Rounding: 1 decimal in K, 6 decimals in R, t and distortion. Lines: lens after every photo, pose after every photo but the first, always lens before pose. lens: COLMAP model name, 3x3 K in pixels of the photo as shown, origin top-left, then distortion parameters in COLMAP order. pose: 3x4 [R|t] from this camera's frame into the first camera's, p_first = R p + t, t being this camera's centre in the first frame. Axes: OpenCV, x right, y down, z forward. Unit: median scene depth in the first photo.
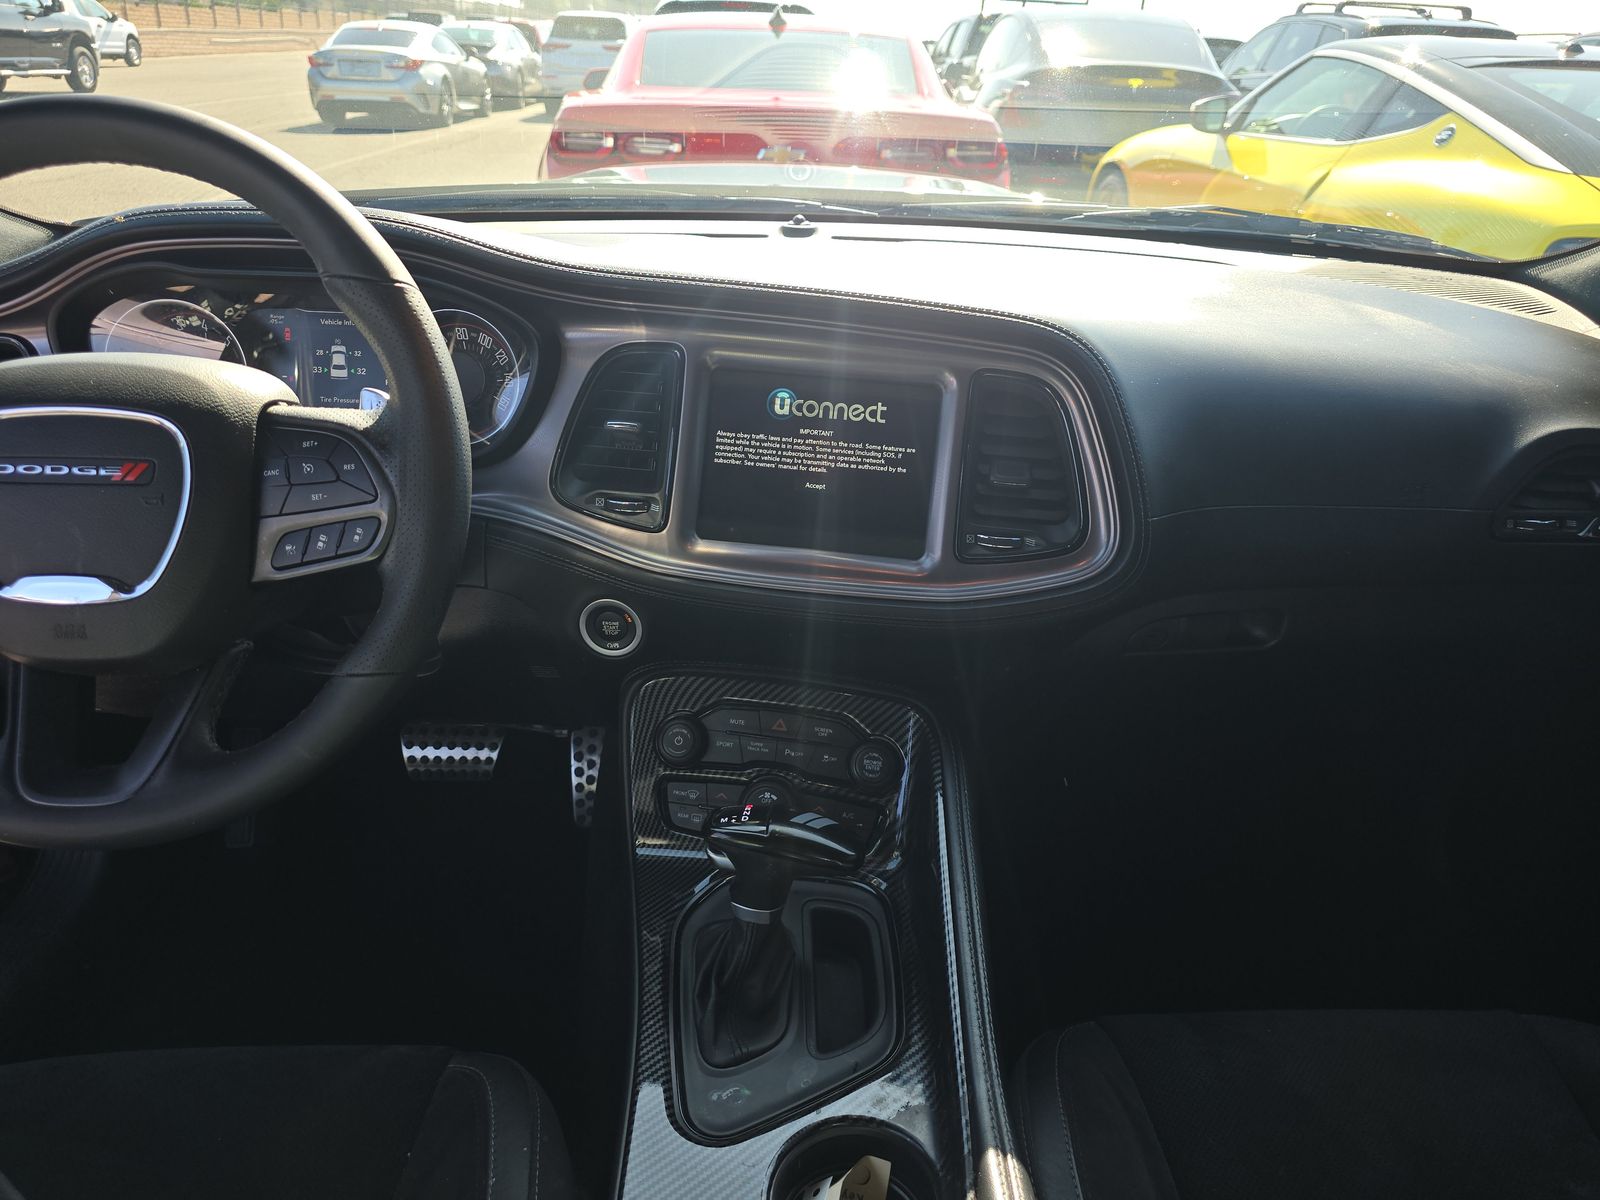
lens RADIAL K [[1047.6, 0, 803.4], [0, 1047.6, 511.0], [0, 0, 1]] dist [0.037144, -0.047146]
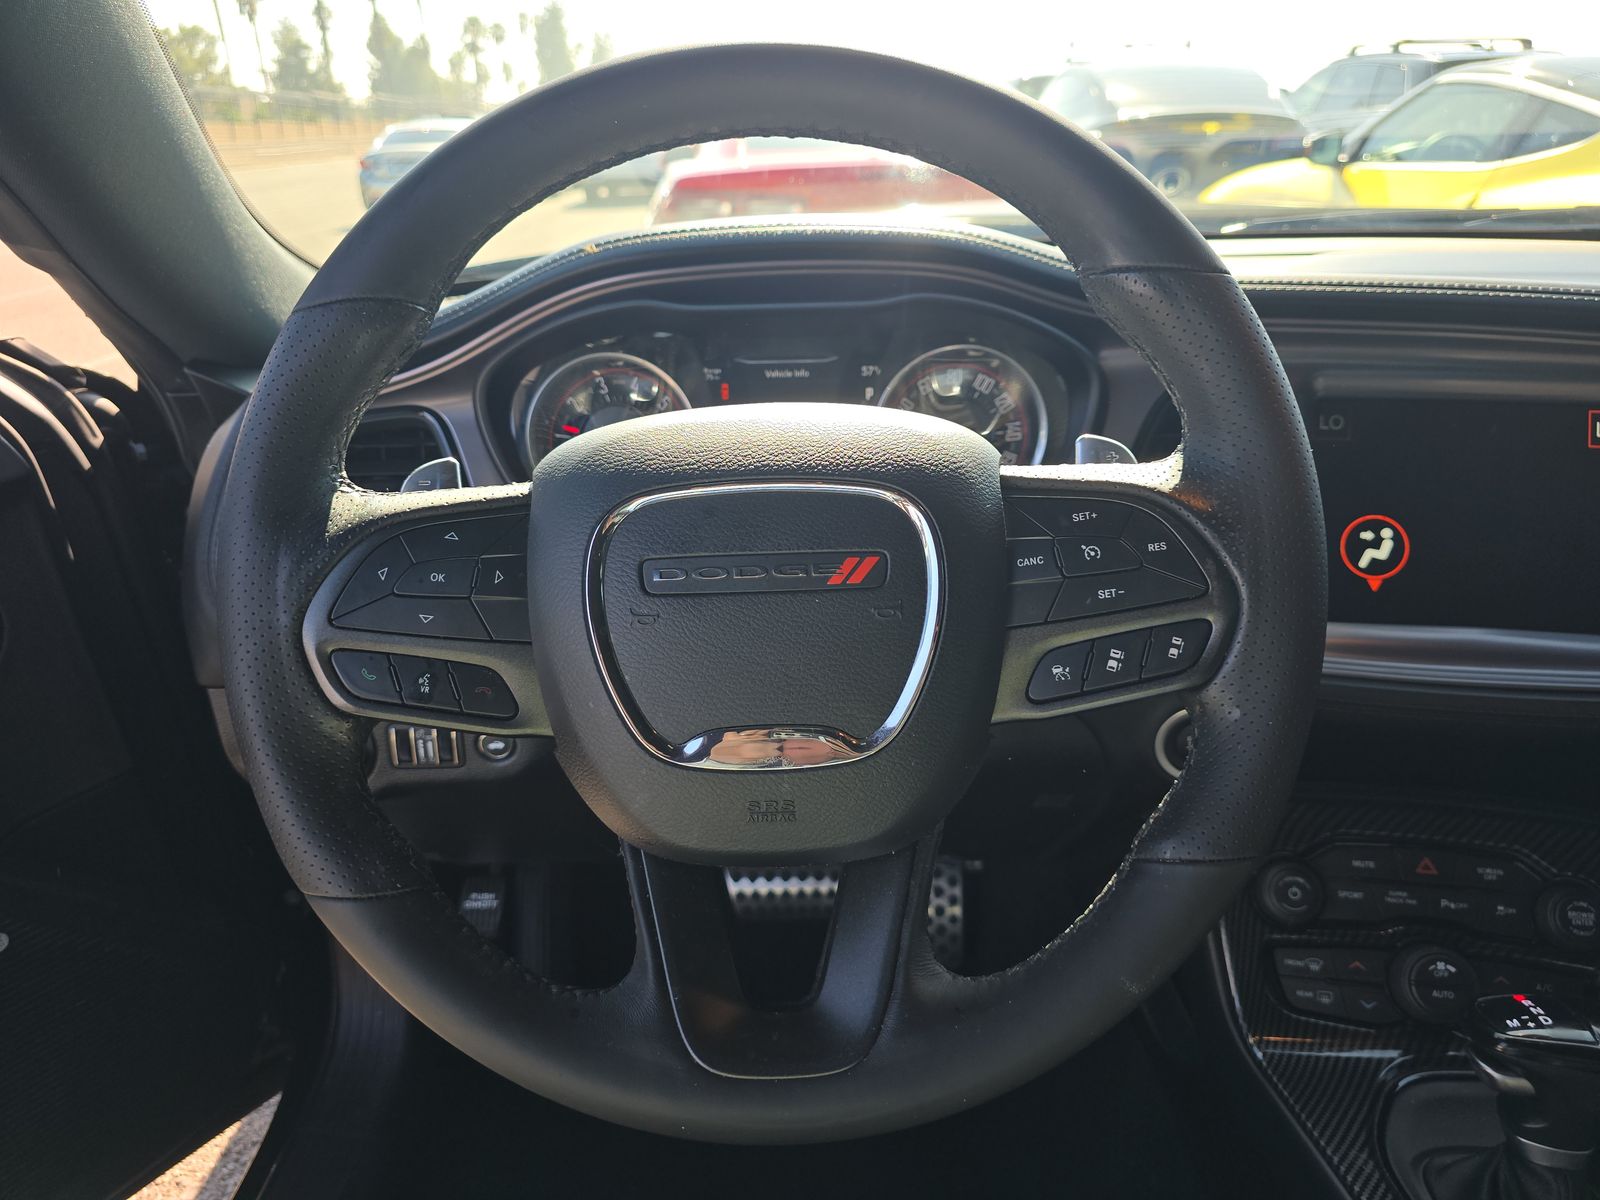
lens RADIAL K [[1047.6, 0, 803.4], [0, 1047.6, 511.0], [0, 0, 1]] dist [0.037144, -0.047146]
pose [[0.998300, -0.049934, -0.030057, -0.090008], [0.047880, 0.996700, -0.065550, -0.004458], [0.033231, 0.064000, 0.997397, 0.045094]]
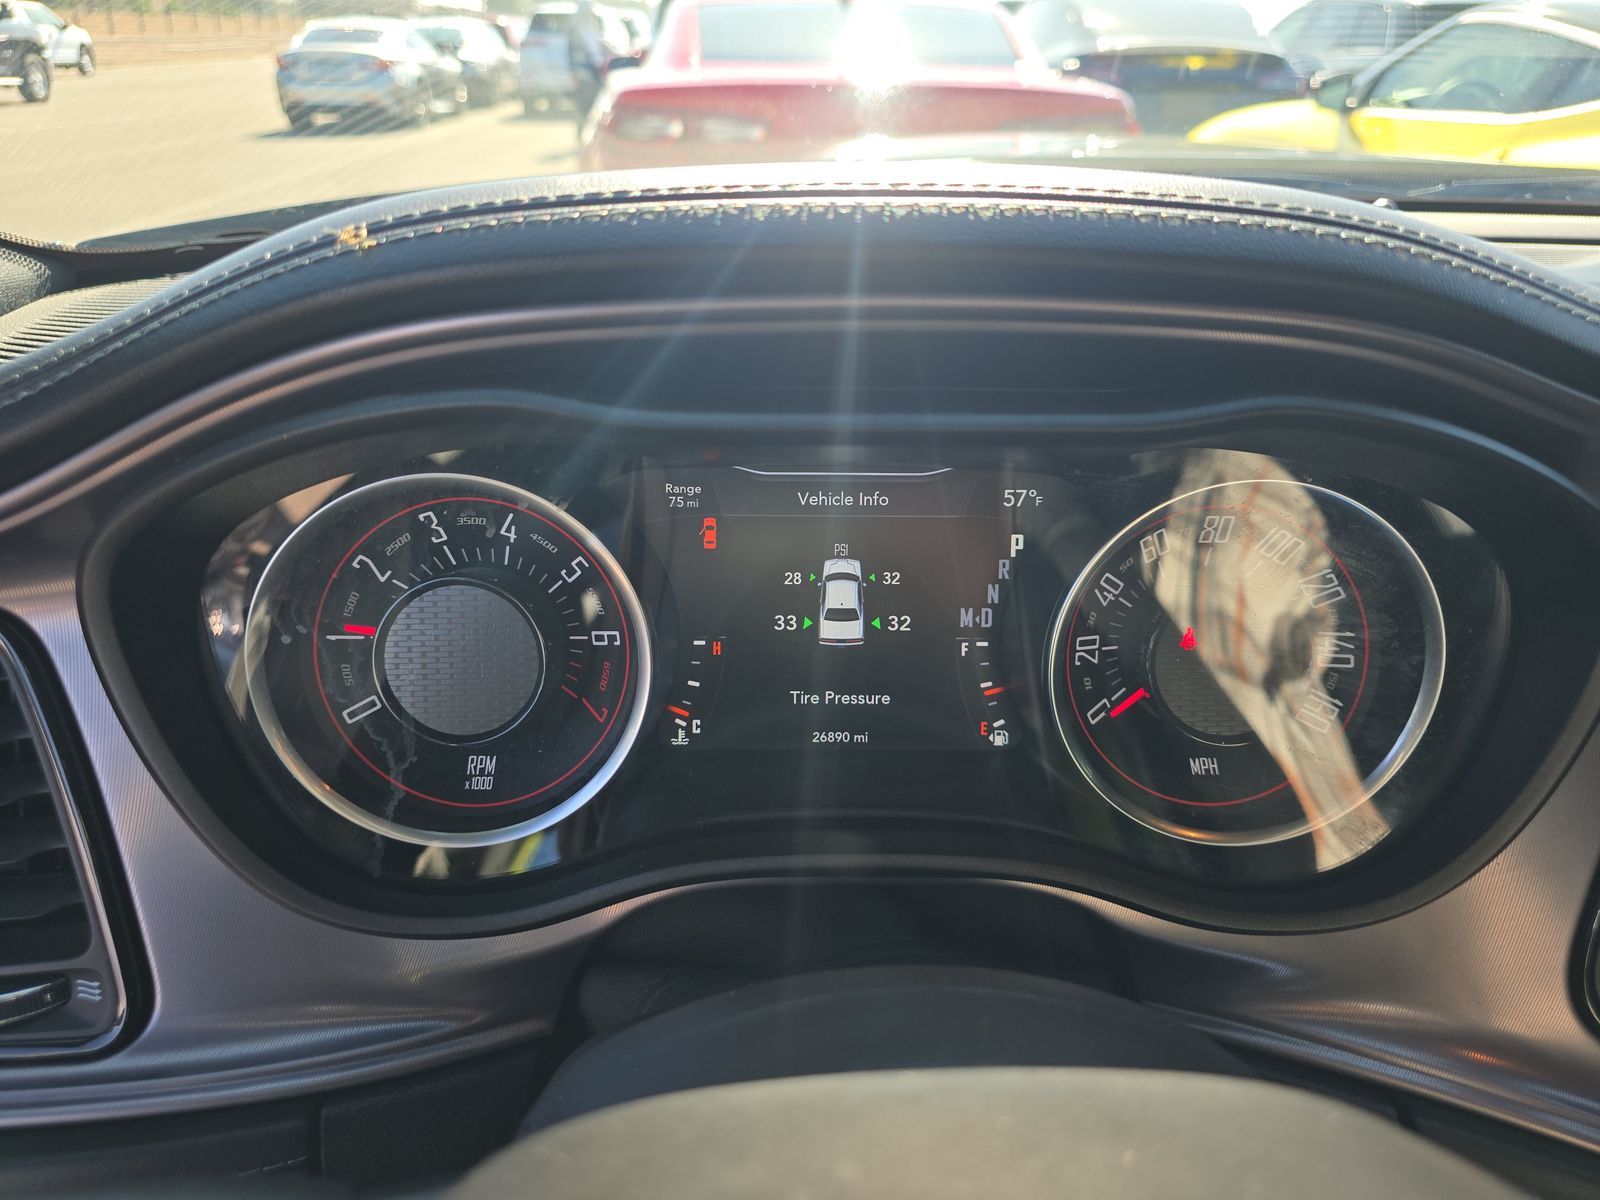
lens RADIAL K [[1047.6, 0, 803.4], [0, 1047.6, 511.0], [0, 0, 1]] dist [0.037144, -0.047146]
pose [[0.999341, -0.027323, 0.023897, -0.102011], [0.027287, 0.999626, 0.001828, -0.038578], [-0.023938, -0.001174, 0.999713, 0.137281]]
